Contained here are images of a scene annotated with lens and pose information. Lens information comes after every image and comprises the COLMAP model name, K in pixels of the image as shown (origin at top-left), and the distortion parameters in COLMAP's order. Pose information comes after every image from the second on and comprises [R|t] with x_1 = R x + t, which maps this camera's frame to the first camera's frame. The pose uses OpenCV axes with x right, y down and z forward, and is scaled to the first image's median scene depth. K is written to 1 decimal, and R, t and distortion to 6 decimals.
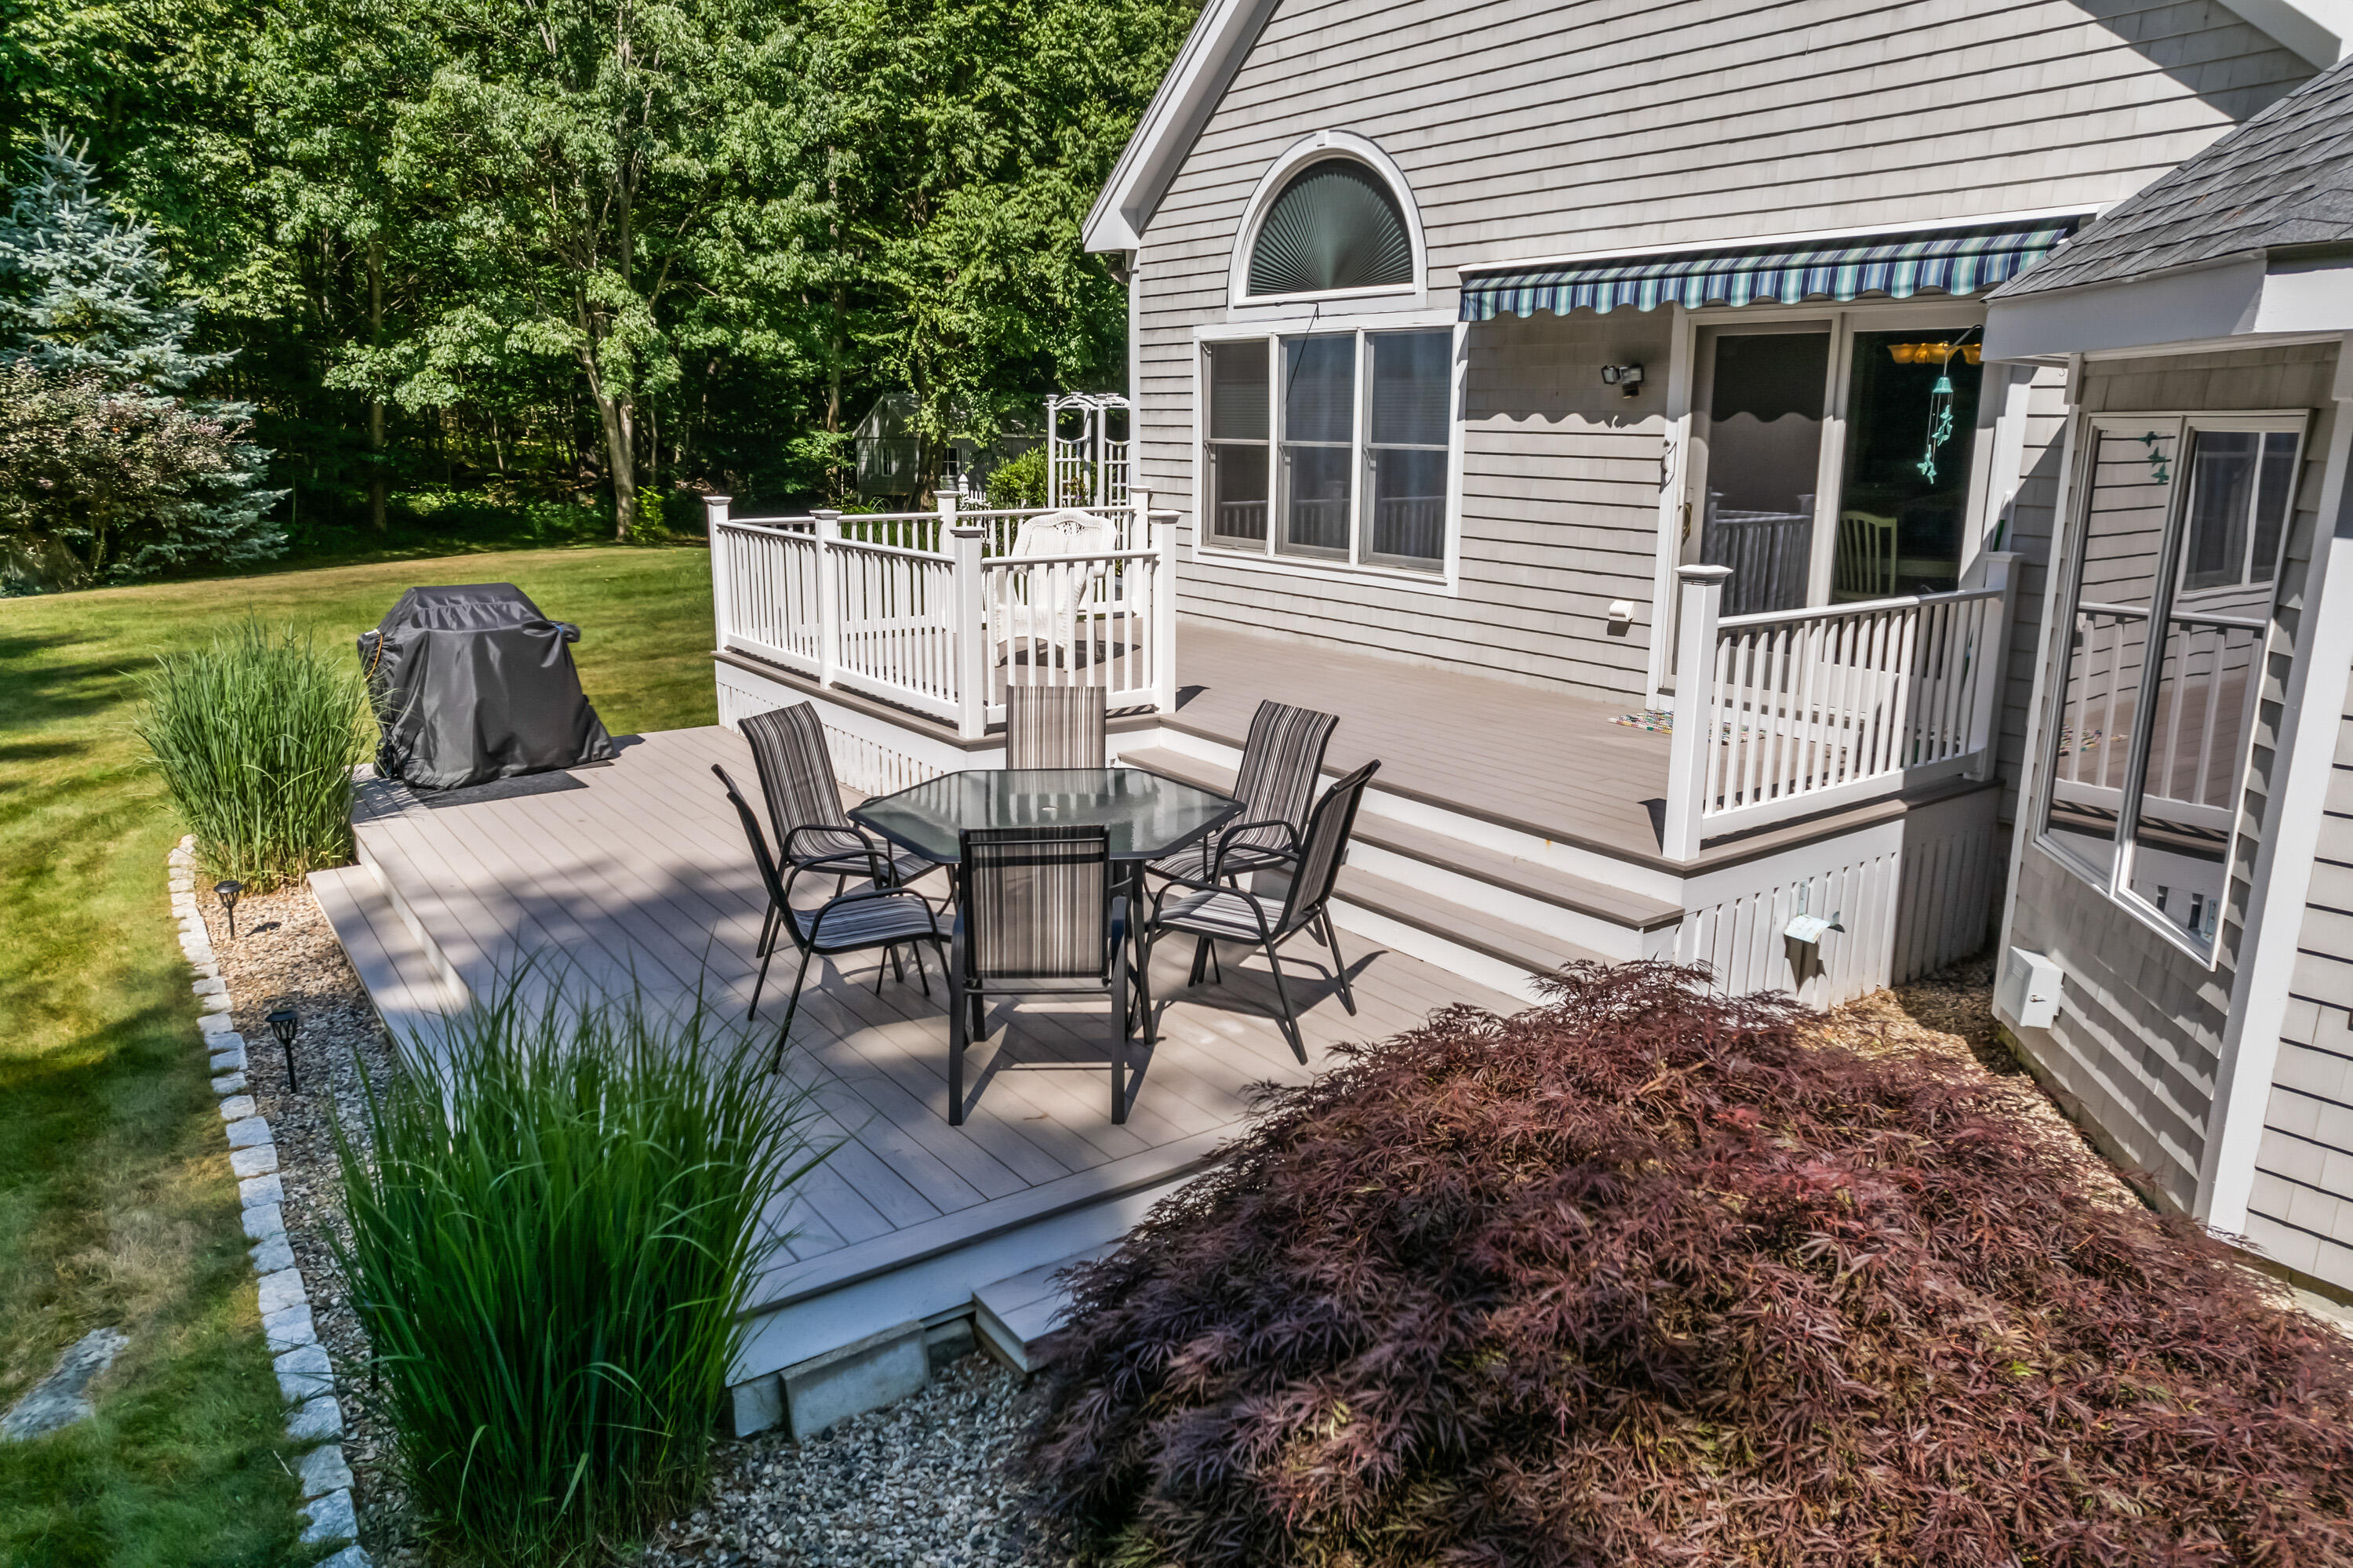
lens RADIAL K [[1551.3, 0, 1179.3], [0, 1551.3, 757.2], [0, 0, 1]] dist [-0.005074, -0.001025]
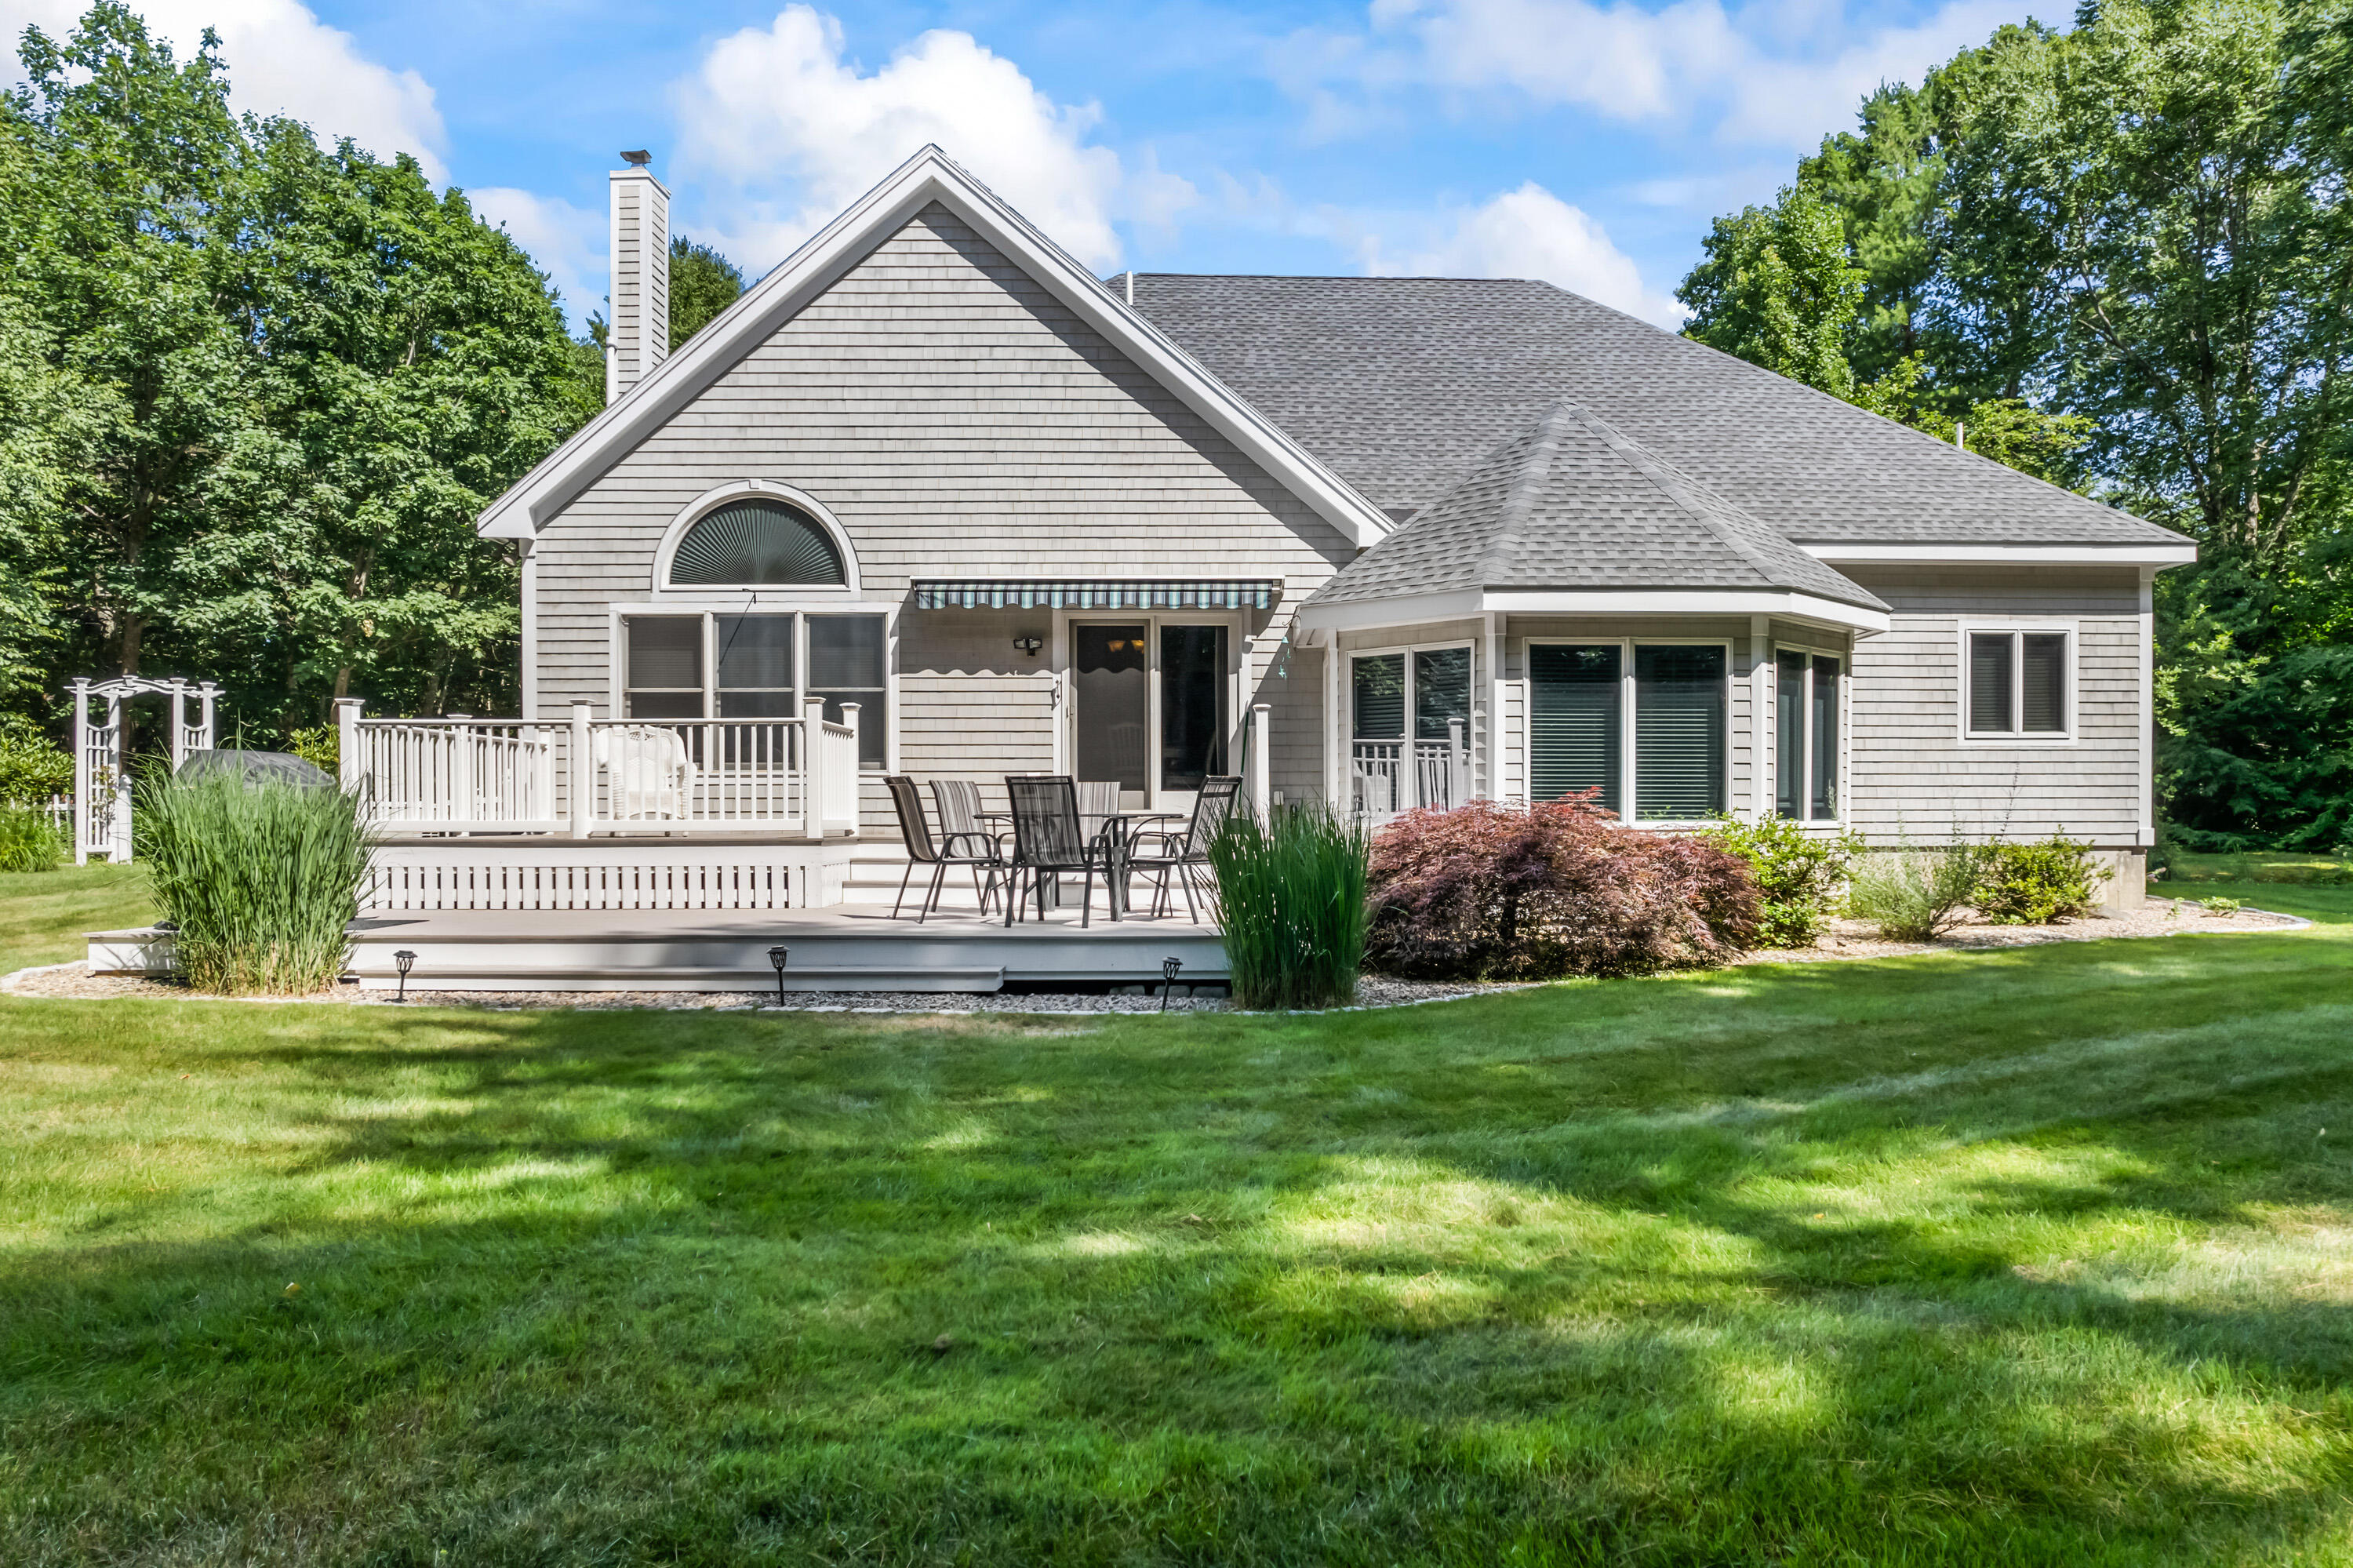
lens RADIAL K [[1728.0, 0, 1175.7], [0, 1728.0, 870.5], [0, 0, 1]] dist [-0.031637, 0.062450]
pose [[0.575140, -0.028285, 0.817566, -1.101663], [0.184994, 0.978010, -0.096303, 0.202492], [-0.796863, 0.206633, 0.567725, -0.176587]]
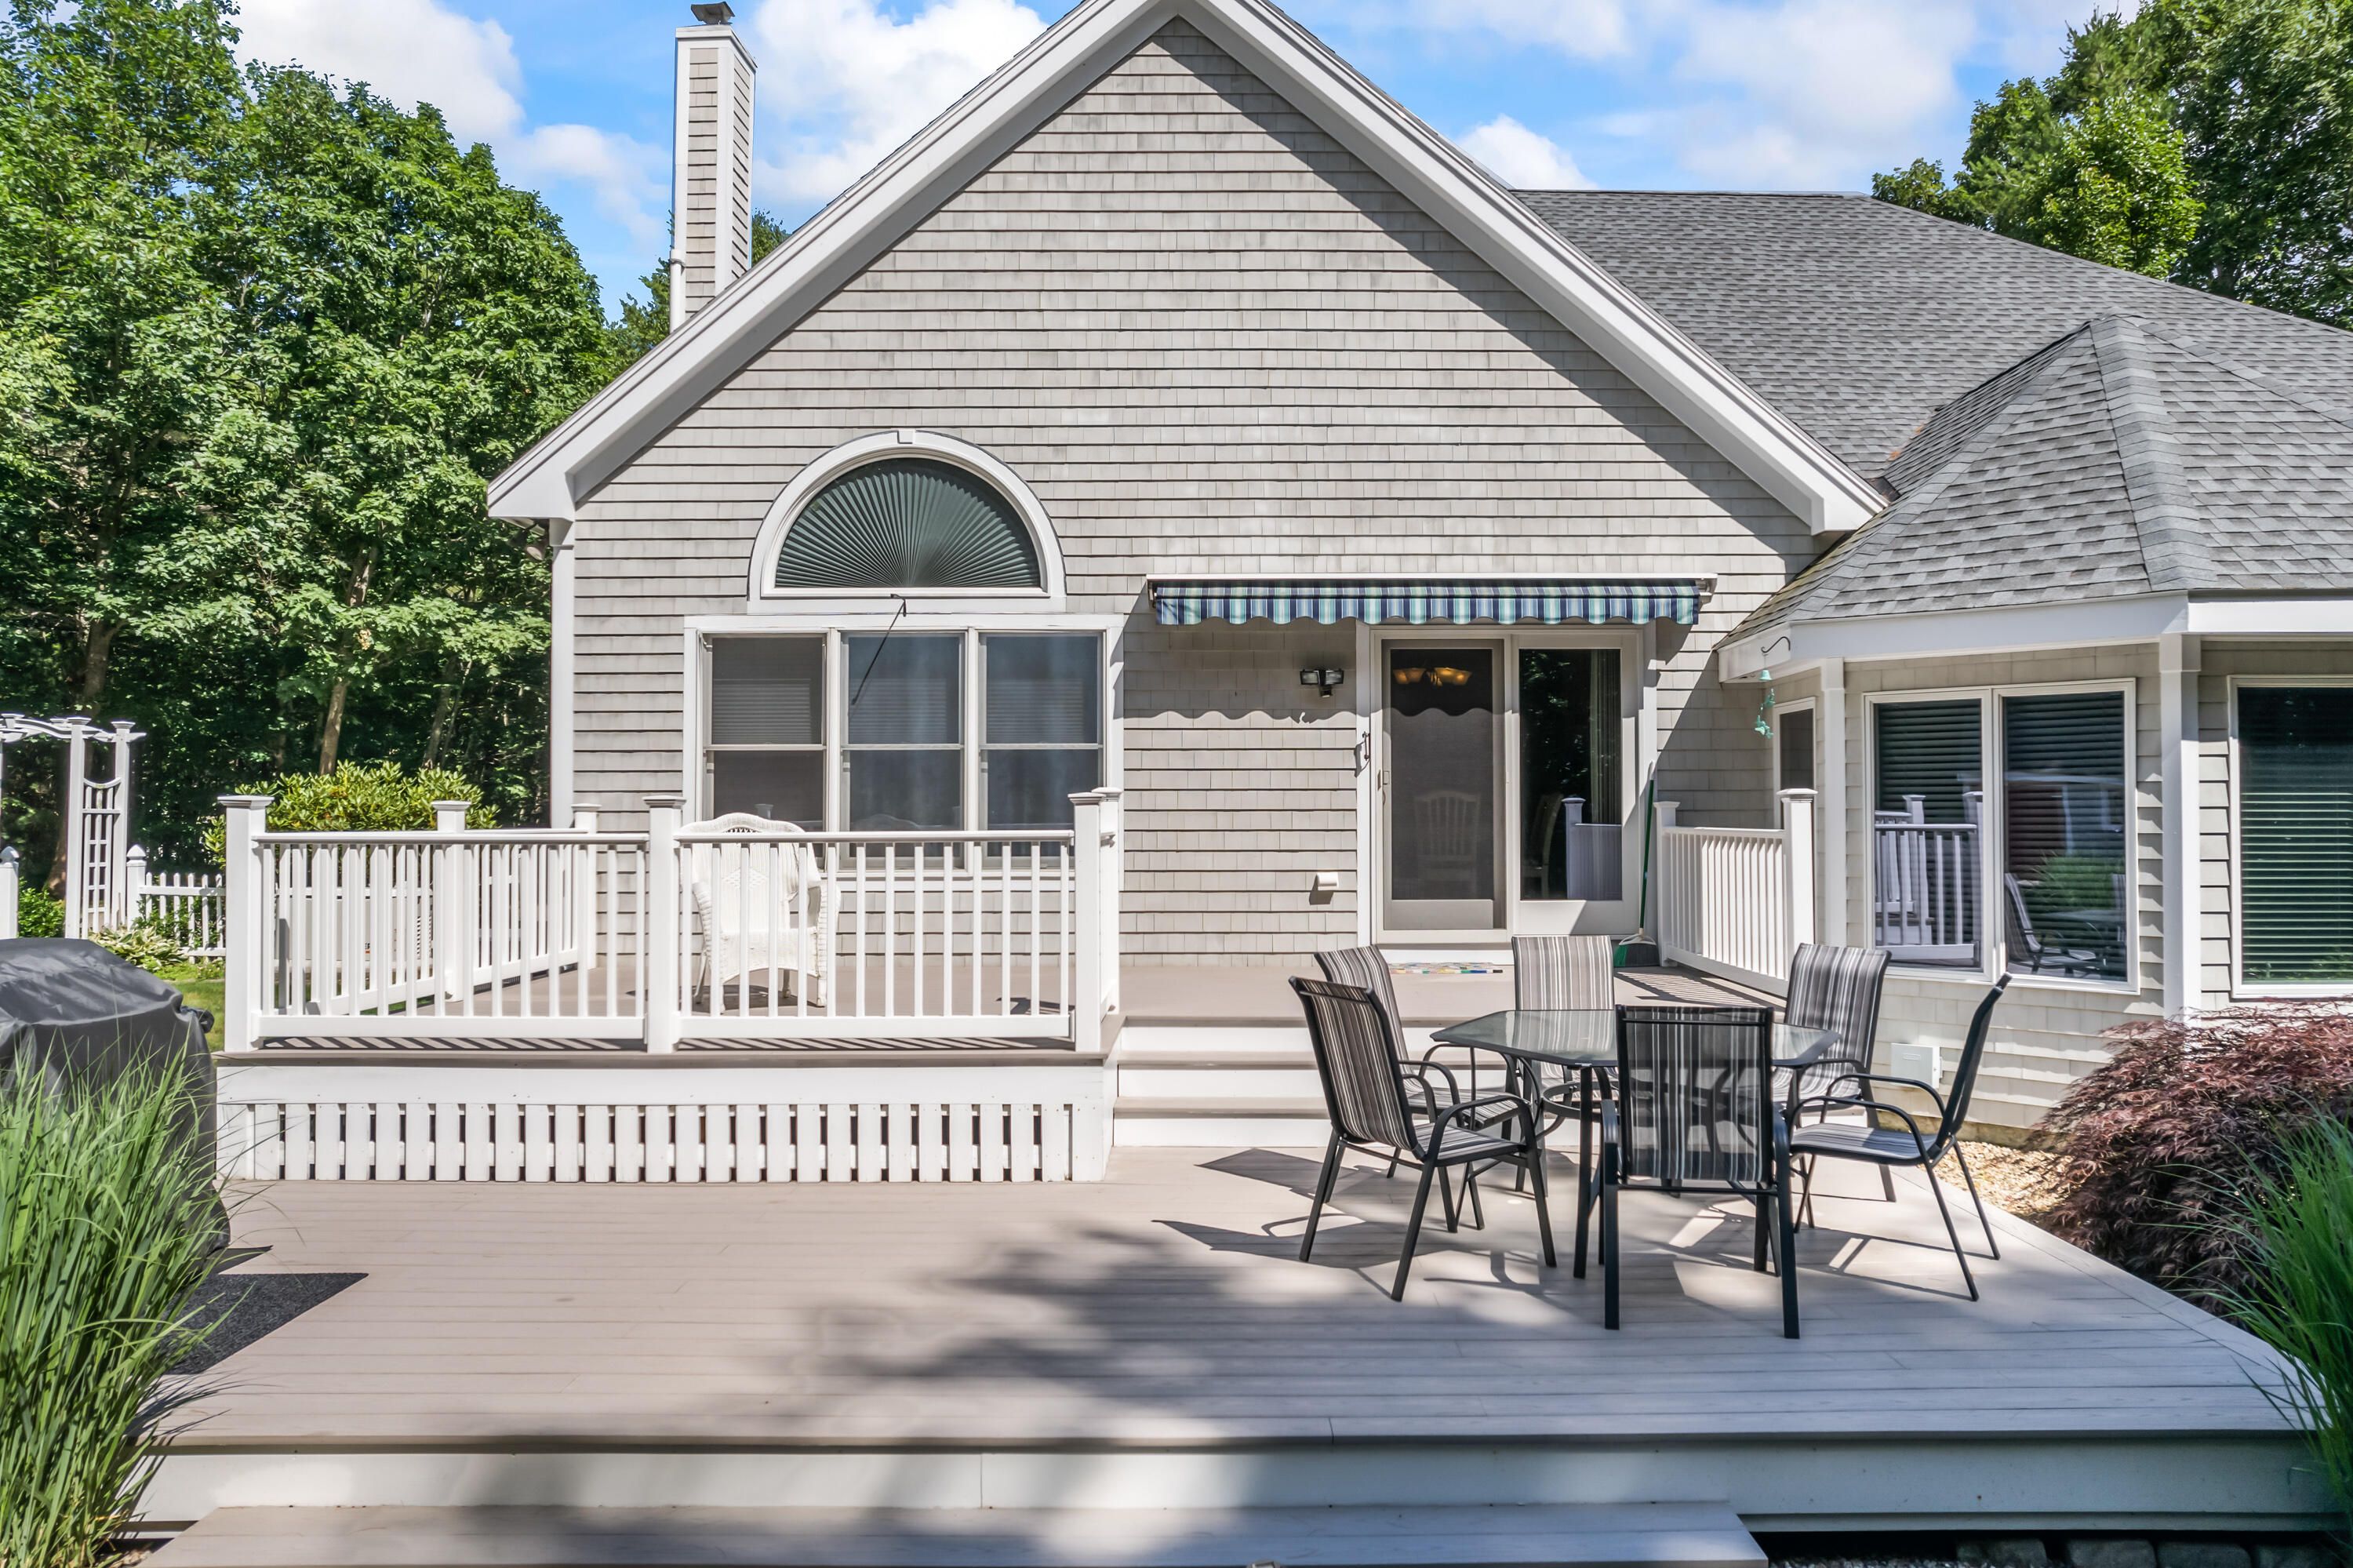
lens RADIAL K [[1615.6, 0, 1137.2], [0, 1615.6, 779.0], [0, 0, 1]] dist [-0.006475, 0.000065]
pose [[0.581644, 0.008589, 0.813398, -0.693719], [0.185076, 0.972321, -0.142611, -0.023036], [-0.792110, 0.233490, 0.563955, 0.398213]]
